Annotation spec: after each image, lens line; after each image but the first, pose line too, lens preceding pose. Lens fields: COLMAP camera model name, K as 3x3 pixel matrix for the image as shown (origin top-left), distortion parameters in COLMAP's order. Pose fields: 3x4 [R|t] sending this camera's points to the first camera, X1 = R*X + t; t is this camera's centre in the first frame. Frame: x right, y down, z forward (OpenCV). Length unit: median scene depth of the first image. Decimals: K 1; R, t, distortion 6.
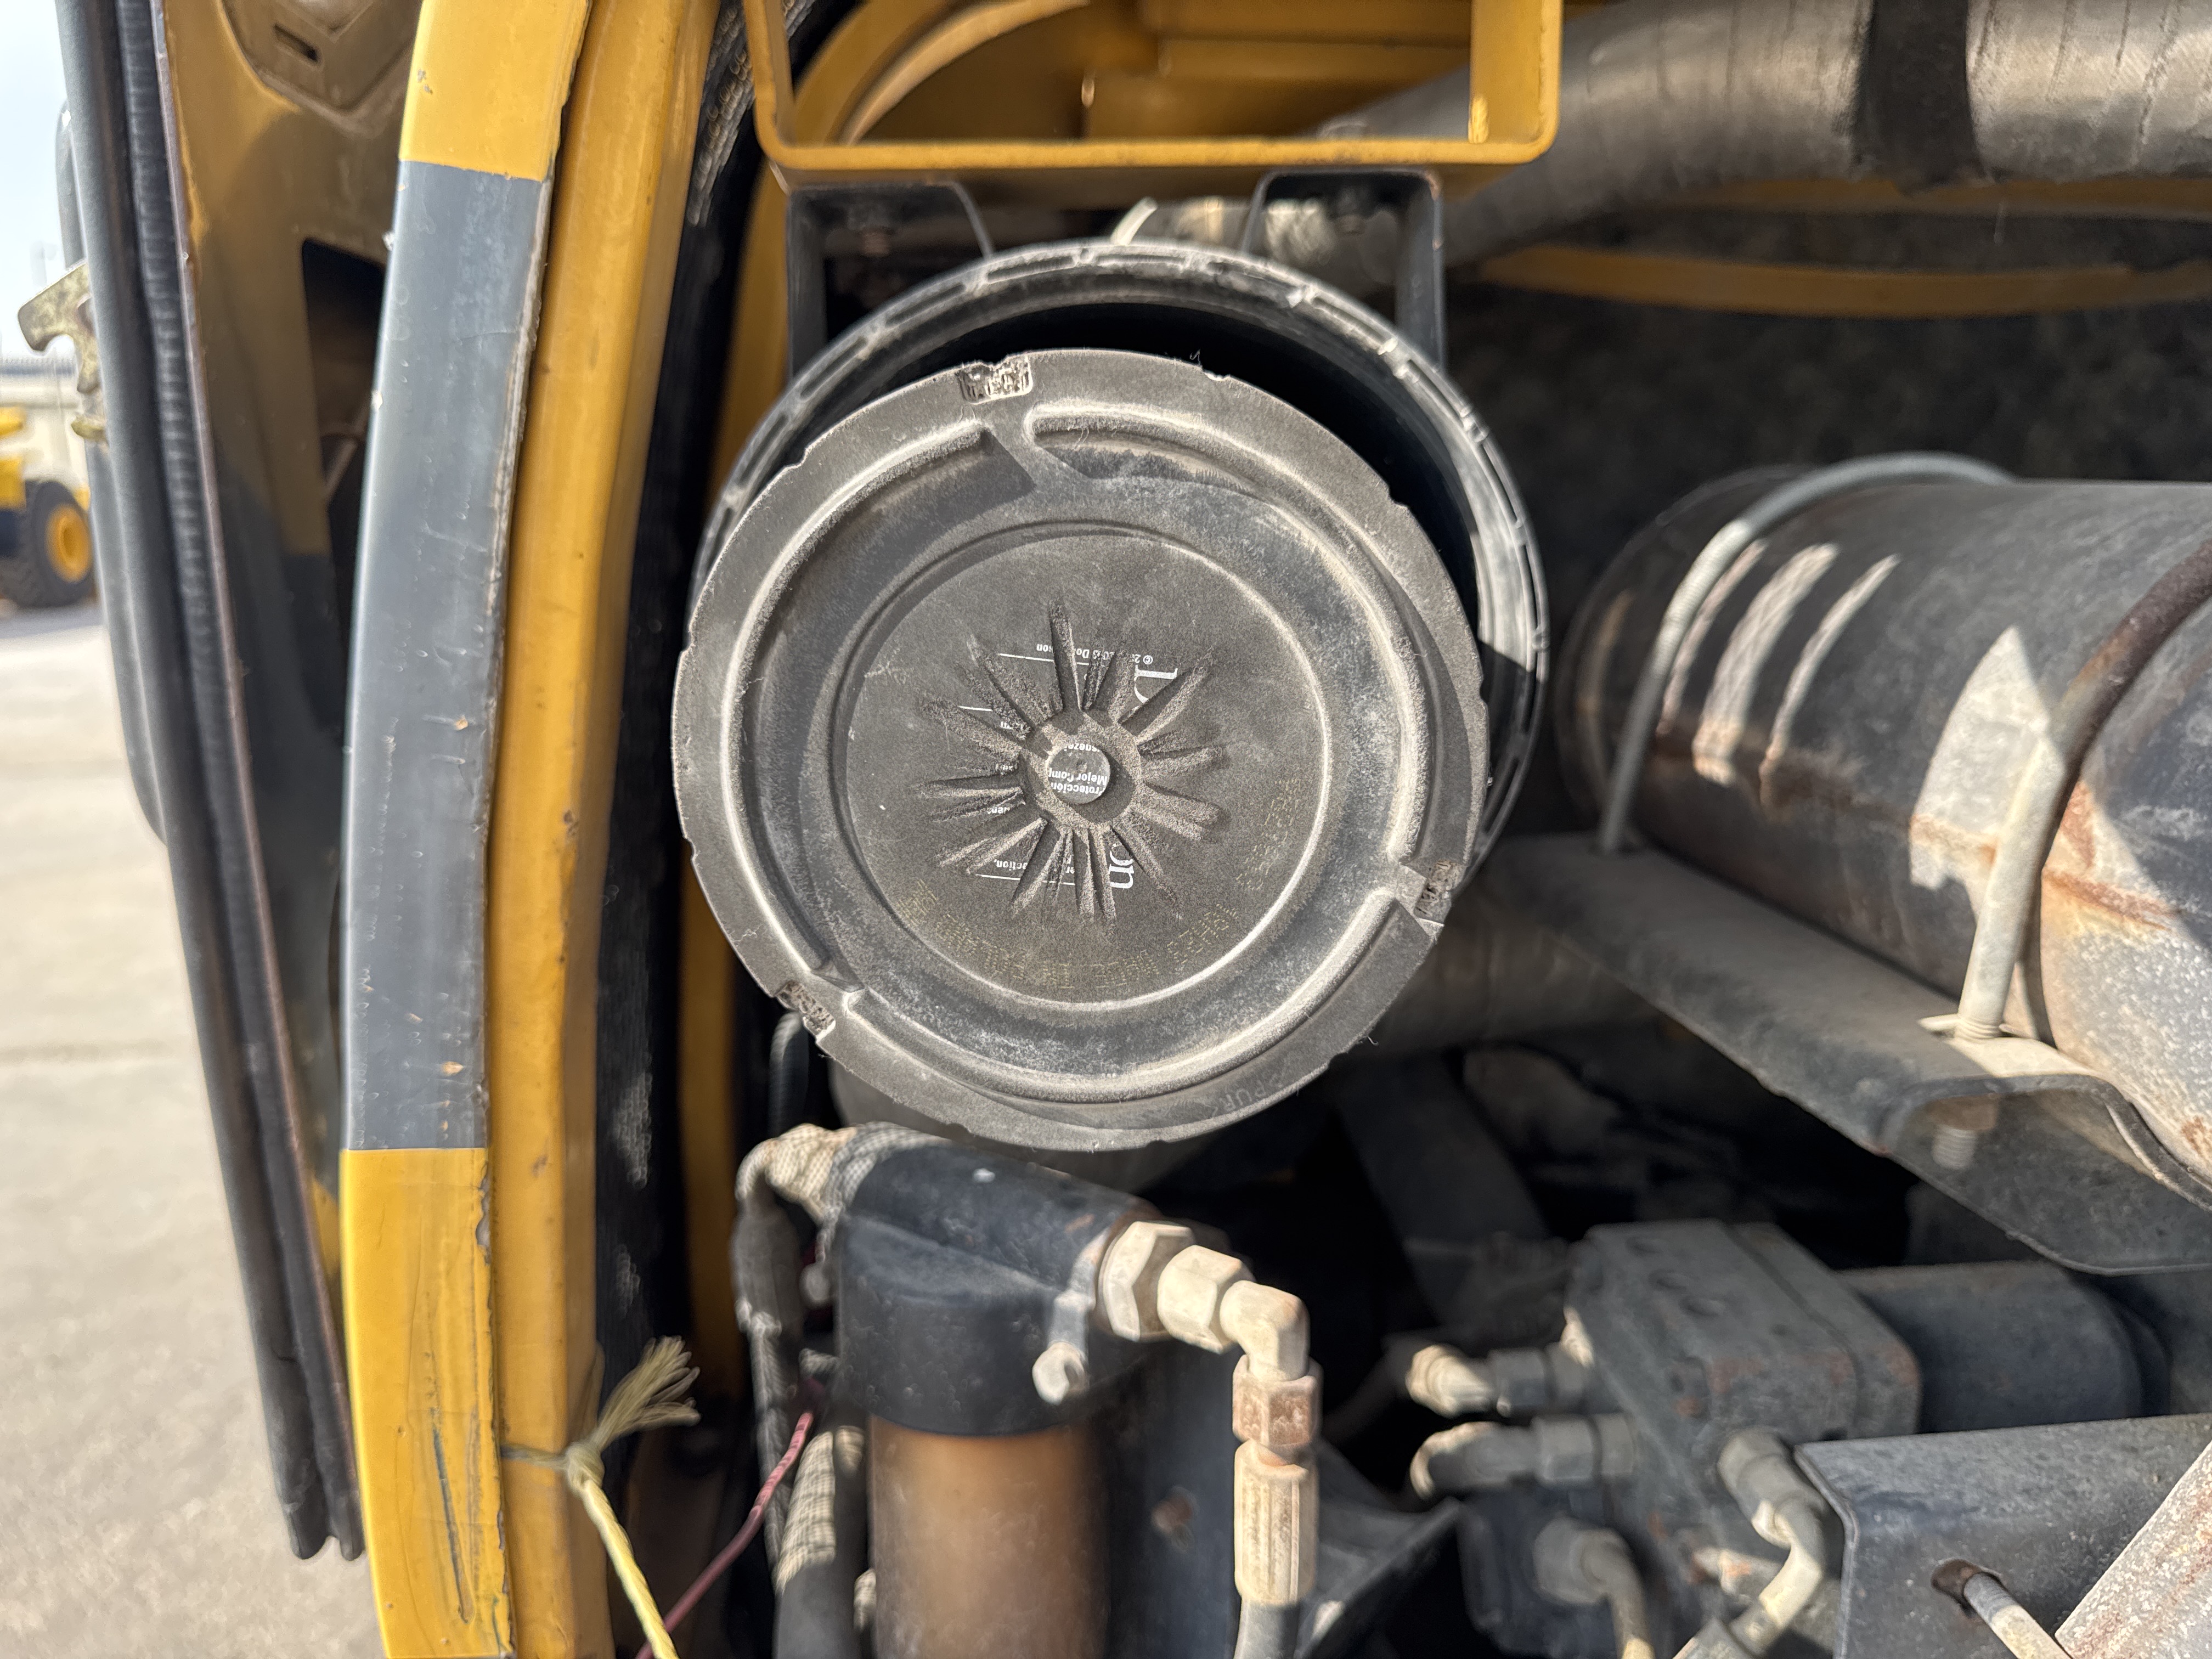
lens RADIAL K [[1632.4, 0, 1106.0], [0, 1632.4, 829.5], [0, 0, 1]] dist [-0.032504, 0.005323]
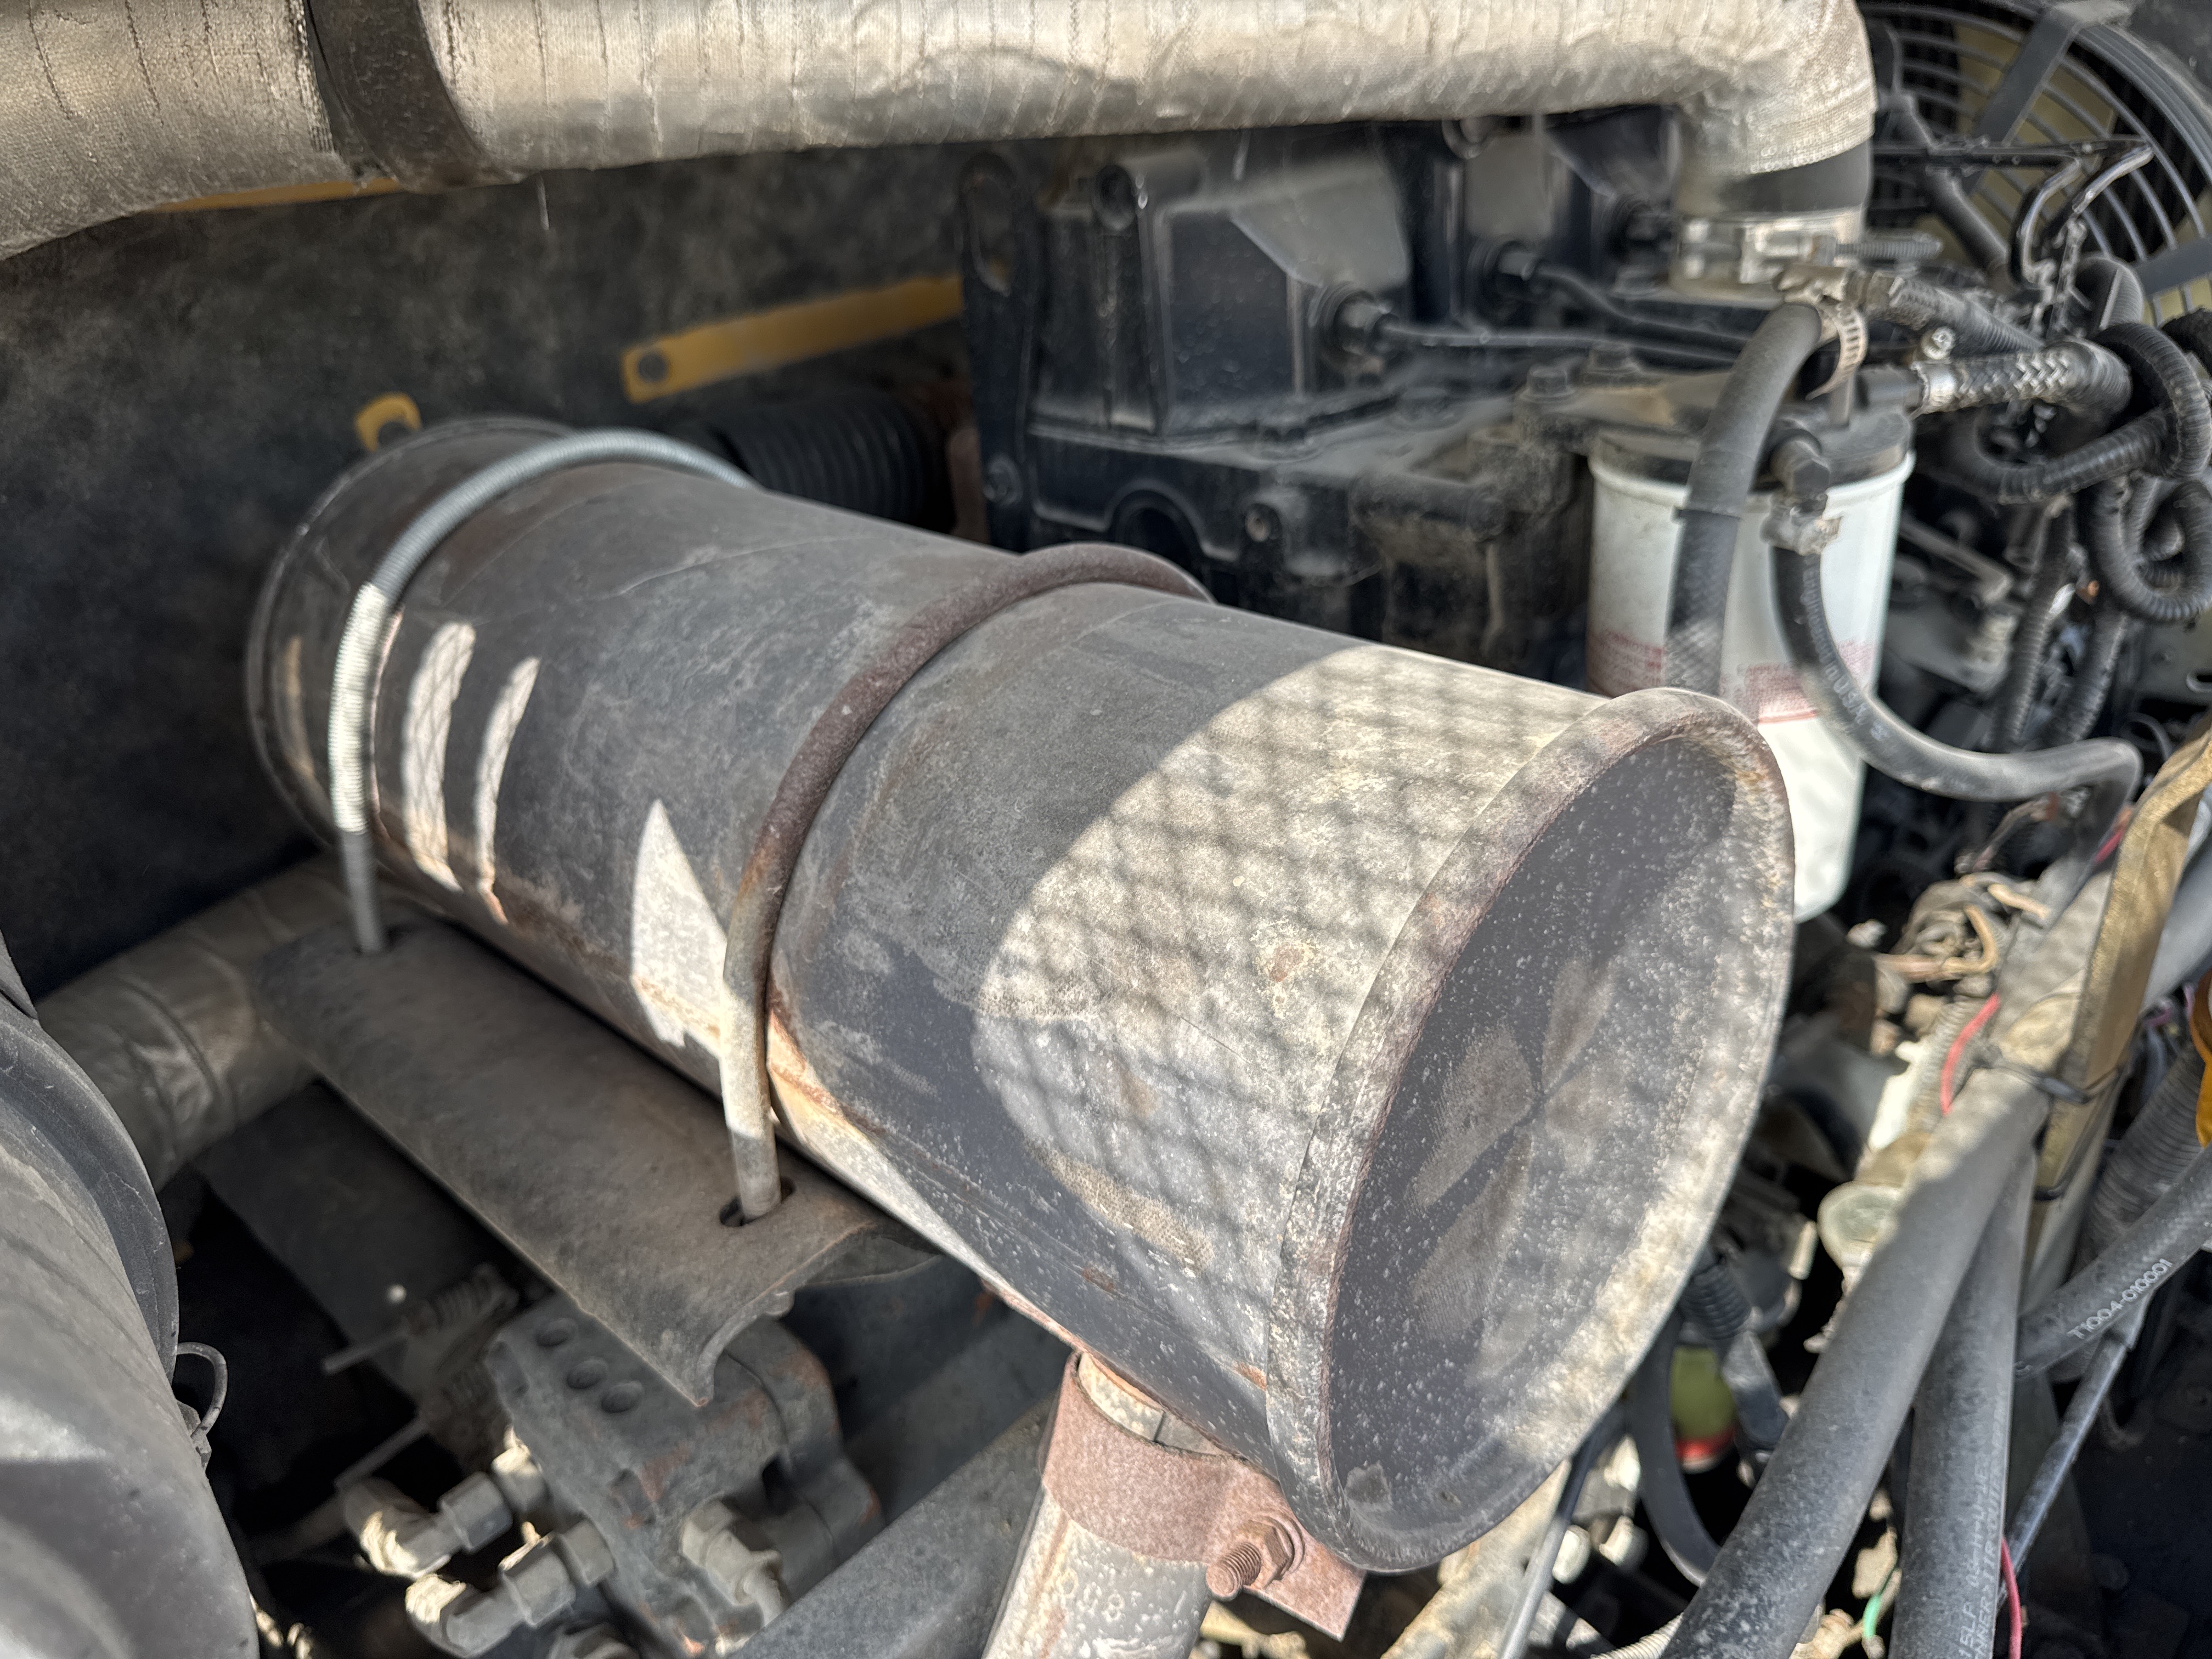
lens RADIAL K [[1656.4, 0, 1142.9], [0, 1656.4, 862.5], [0, 0, 1]] dist [0.057982, -0.150271]
pose [[0.748322, -0.366168, 0.553114, 0.196628], [0.216571, 0.923010, 0.318040, -0.310885], [-0.626986, -0.118208, 0.770010, 0.067067]]
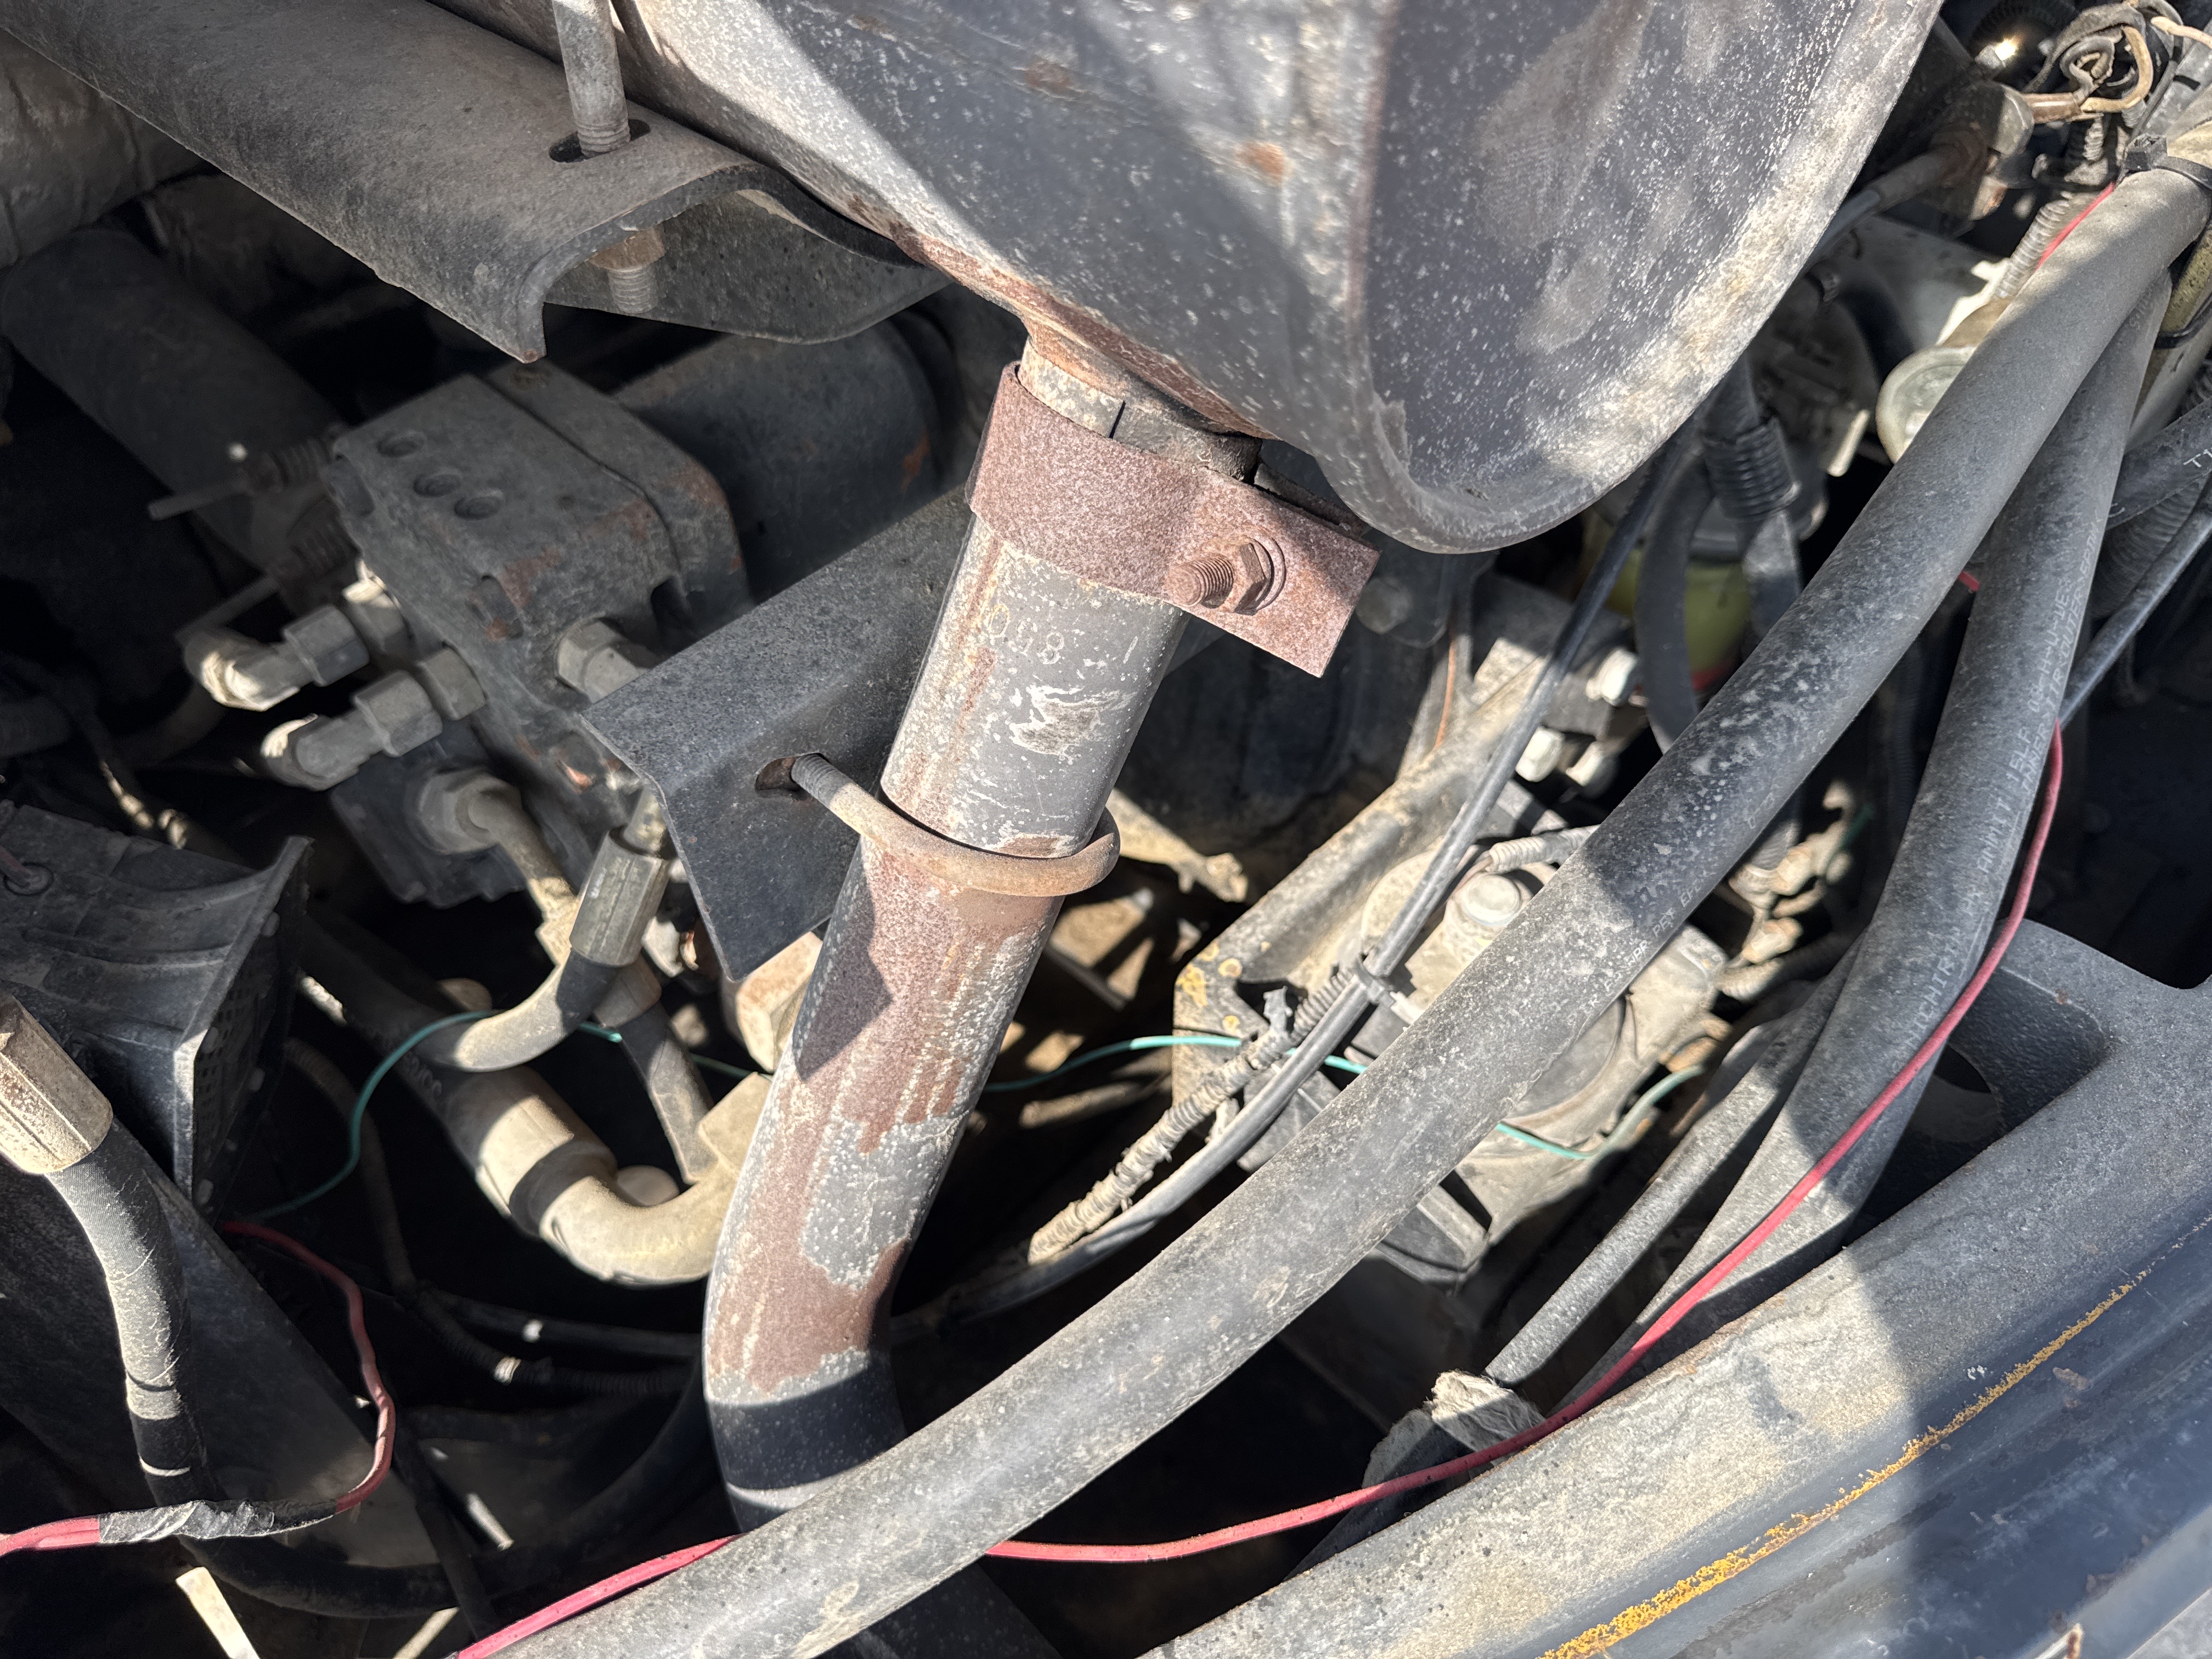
lens RADIAL K [[1651.8, 0, 1156.5], [0, 1651.8, 872.0], [0, 0, 1]] dist [0.061483, -0.134727]
pose [[0.750383, -0.500691, 0.431548, 0.196600], [0.154580, 0.767687, 0.621902, -0.049731], [-0.642674, -0.399956, 0.653456, 0.157461]]
